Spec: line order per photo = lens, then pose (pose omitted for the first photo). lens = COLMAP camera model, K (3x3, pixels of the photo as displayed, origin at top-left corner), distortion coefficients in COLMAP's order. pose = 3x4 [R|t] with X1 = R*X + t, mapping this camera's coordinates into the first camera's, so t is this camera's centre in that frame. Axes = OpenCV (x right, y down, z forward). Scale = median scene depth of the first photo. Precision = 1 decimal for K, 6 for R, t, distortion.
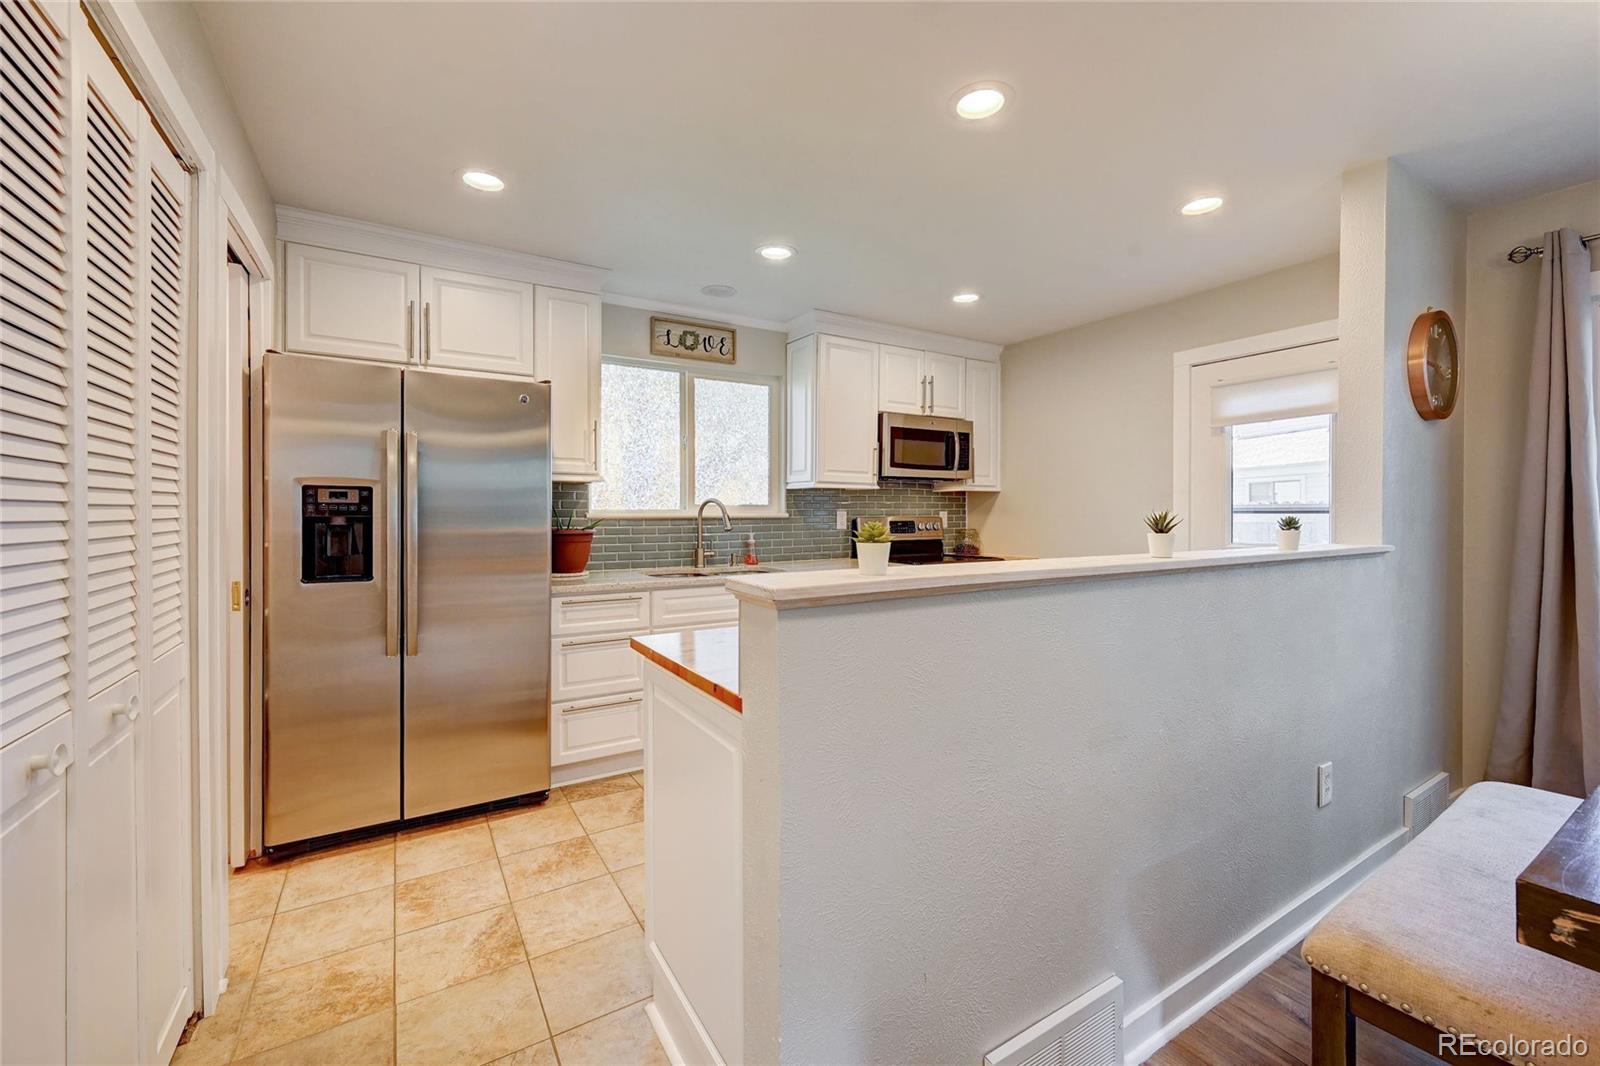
lens RADIAL K [[633.1, 0, 797.5], [0, 633.1, 526.2], [0, 0, 1]] dist [-0.000928, 0.000046]
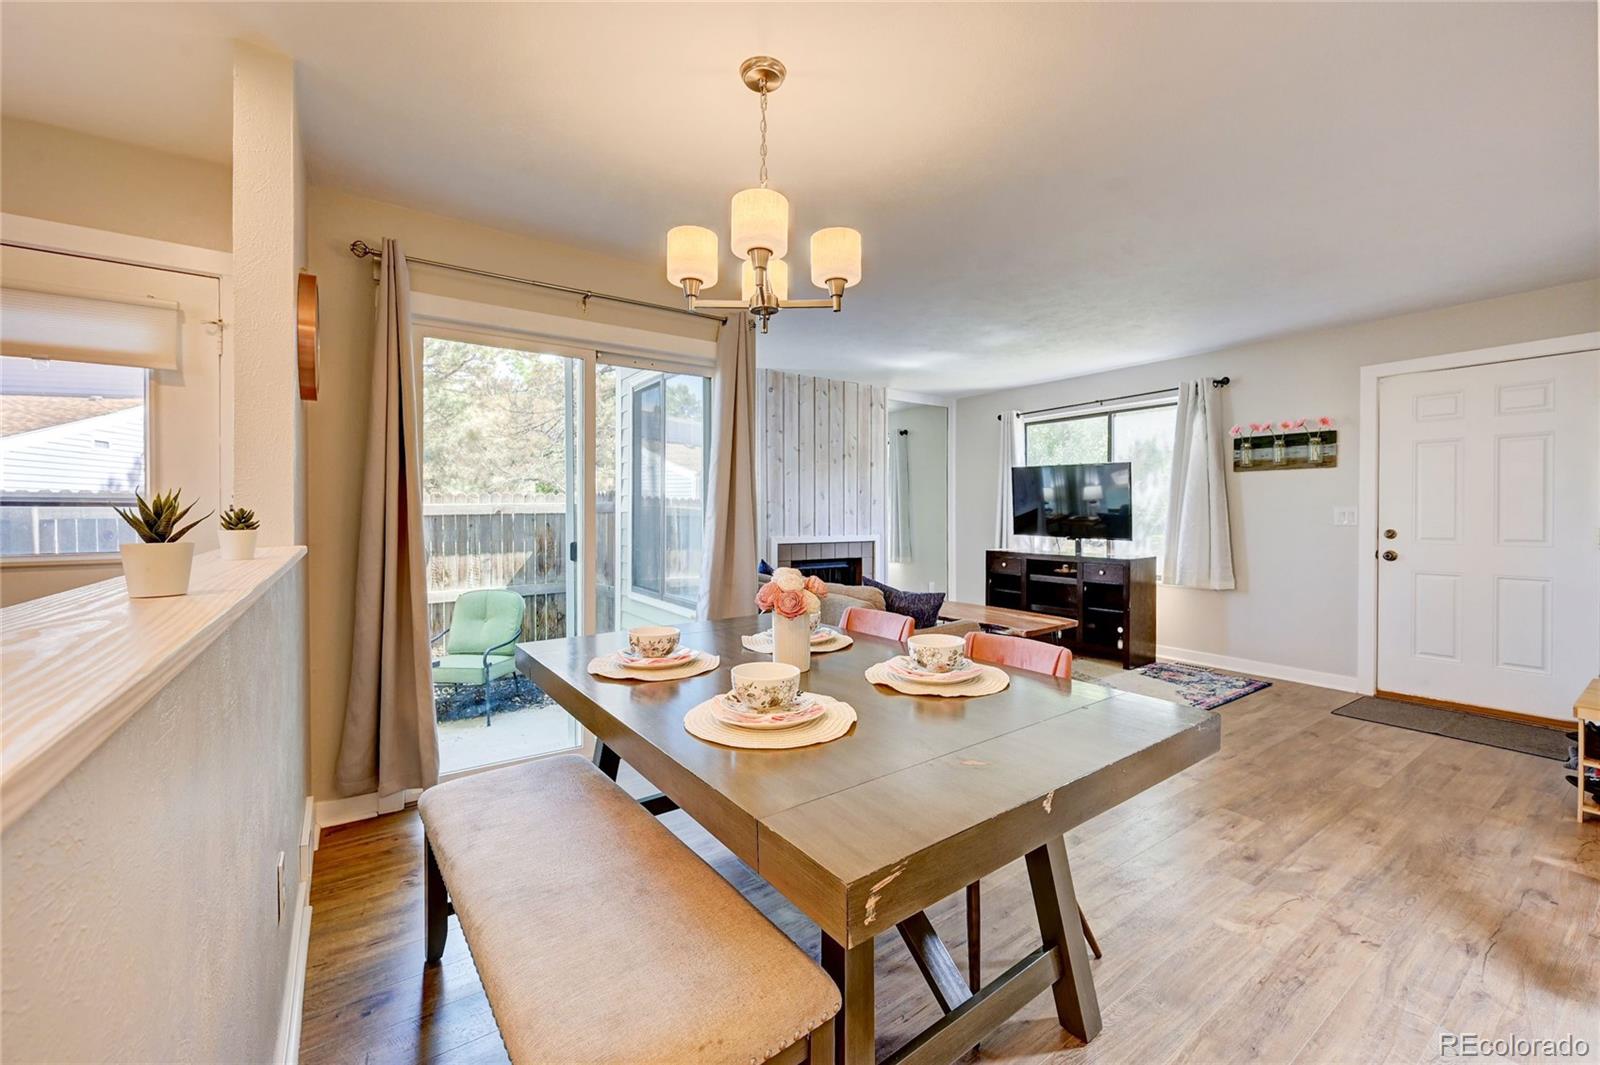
lens RADIAL K [[651.1, 0, 799.5], [0, 651.1, 524.5], [0, 0, 1]] dist [0.001103, -0.000089]
pose [[-0.073279, -0.015610, 0.997189, 0.035035], [0.016060, 0.999729, 0.016830, -0.000839], [-0.997182, 0.017248, -0.073008, 0.232037]]
